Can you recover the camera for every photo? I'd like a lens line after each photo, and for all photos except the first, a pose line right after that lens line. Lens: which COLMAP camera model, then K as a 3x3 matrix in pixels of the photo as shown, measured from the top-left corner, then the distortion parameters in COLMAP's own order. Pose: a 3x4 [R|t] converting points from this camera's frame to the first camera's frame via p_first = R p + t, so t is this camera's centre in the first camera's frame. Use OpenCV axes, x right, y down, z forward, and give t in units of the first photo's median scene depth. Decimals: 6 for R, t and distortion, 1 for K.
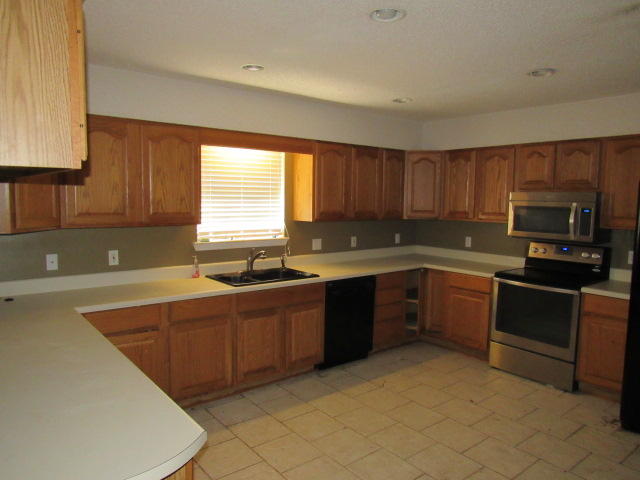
lens RADIAL K [[461.8, 0, 320.9], [0, 461.8, 241.9], [0, 0, 1]] dist [-0.032876, -0.000402]
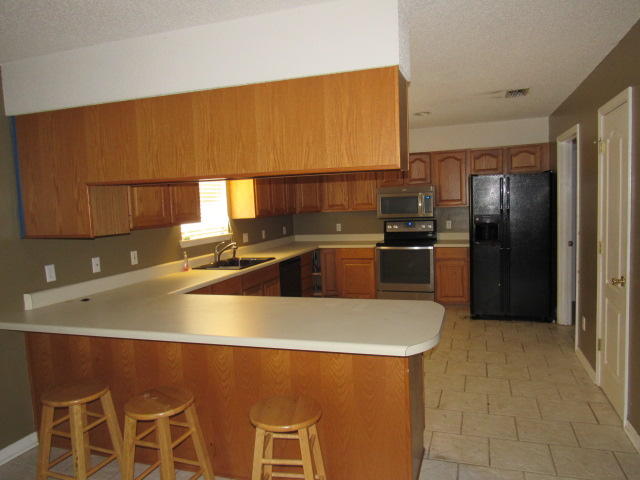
lens RADIAL K [[461.8, 0, 320.9], [0, 461.8, 241.9], [0, 0, 1]] dist [-0.032876, -0.000402]
pose [[0.844409, -0.096486, 0.526939, -0.563074], [0.107077, 0.994196, 0.010456, 0.028533], [-0.524889, 0.047594, 0.849839, -0.161375]]
